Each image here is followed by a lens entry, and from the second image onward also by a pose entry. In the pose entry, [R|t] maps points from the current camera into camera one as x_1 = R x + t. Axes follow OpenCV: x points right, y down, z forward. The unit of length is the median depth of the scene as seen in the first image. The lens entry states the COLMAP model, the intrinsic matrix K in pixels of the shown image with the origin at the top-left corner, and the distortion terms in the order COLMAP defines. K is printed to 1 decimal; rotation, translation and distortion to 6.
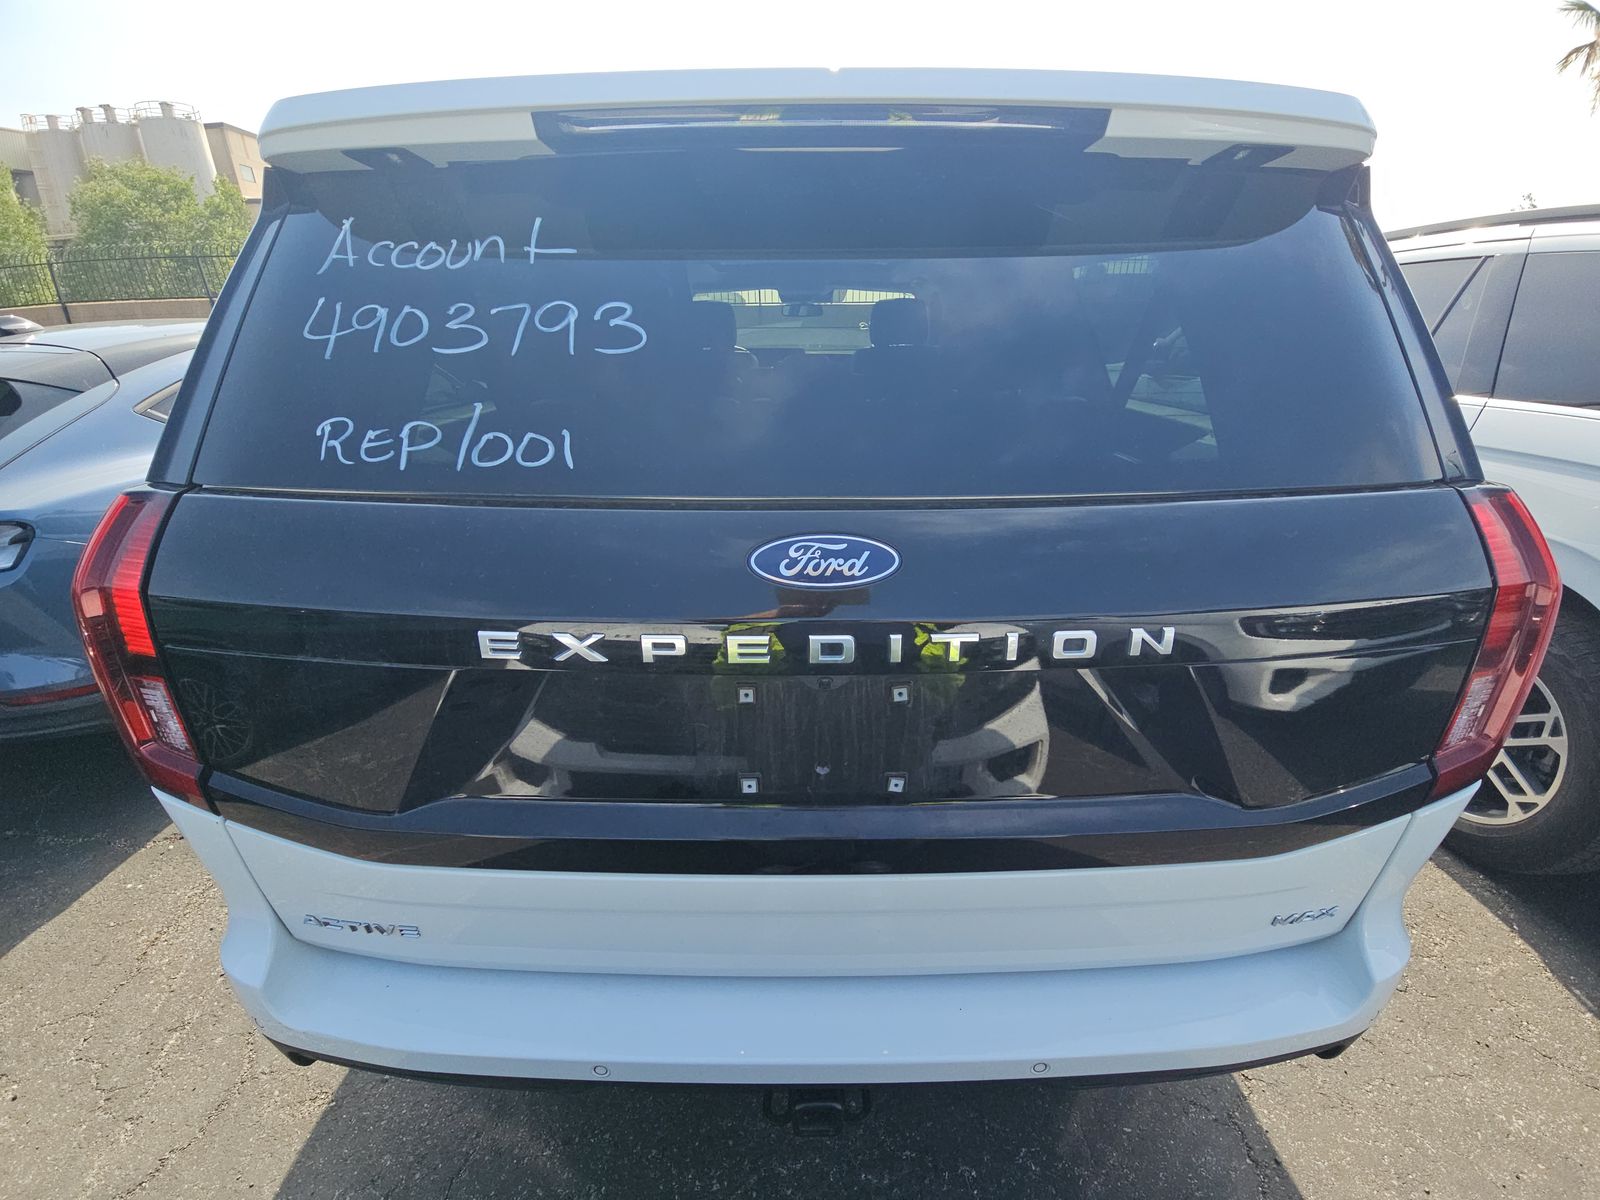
lens RADIAL K [[653.1, 0, 791.6], [0, 653.1, 612.9], [0, 0, 1]] dist [-0.002927, -0.000629]
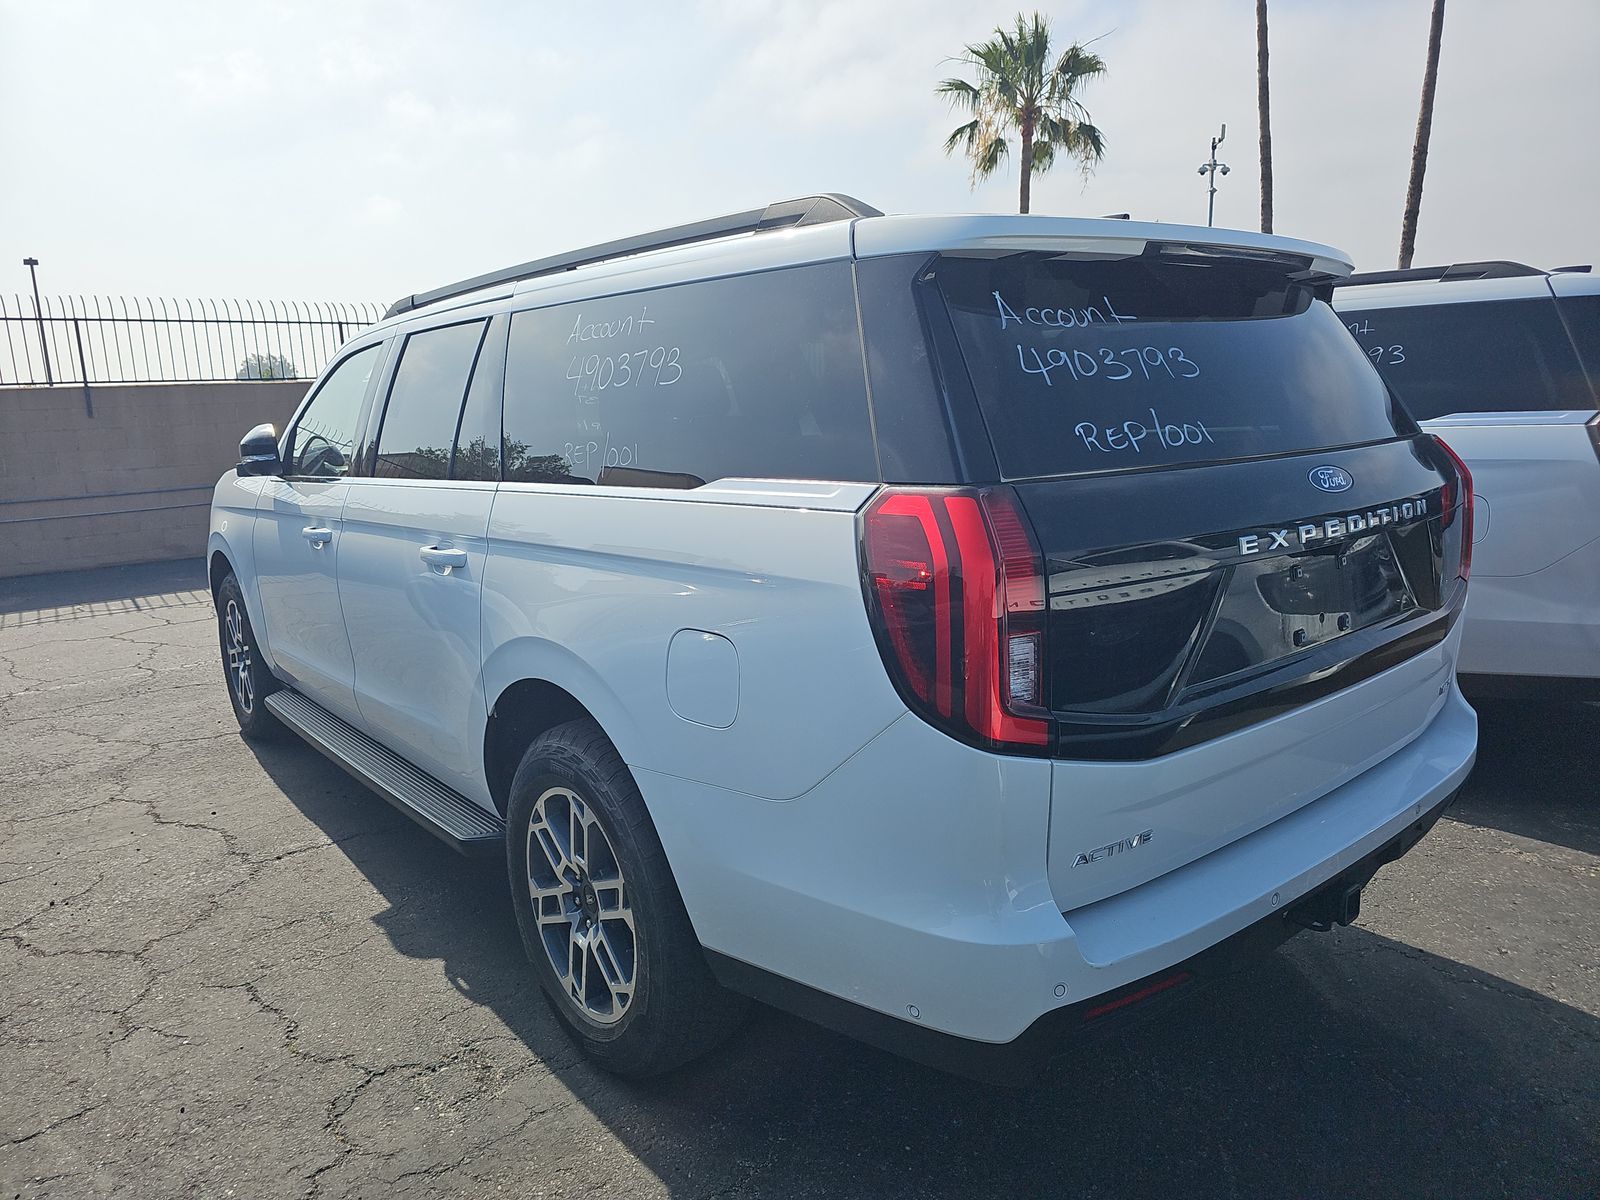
lens RADIAL K [[1117.3, 0, 797.4], [0, 1117.3, 597.1], [0, 0, 1]] dist [0.002707, -0.000260]
pose [[0.772003, -0.139732, 0.620070, -2.736885], [0.282868, 0.949137, -0.138292, 0.214654], [-0.569208, 0.282160, 0.772262, -0.398788]]
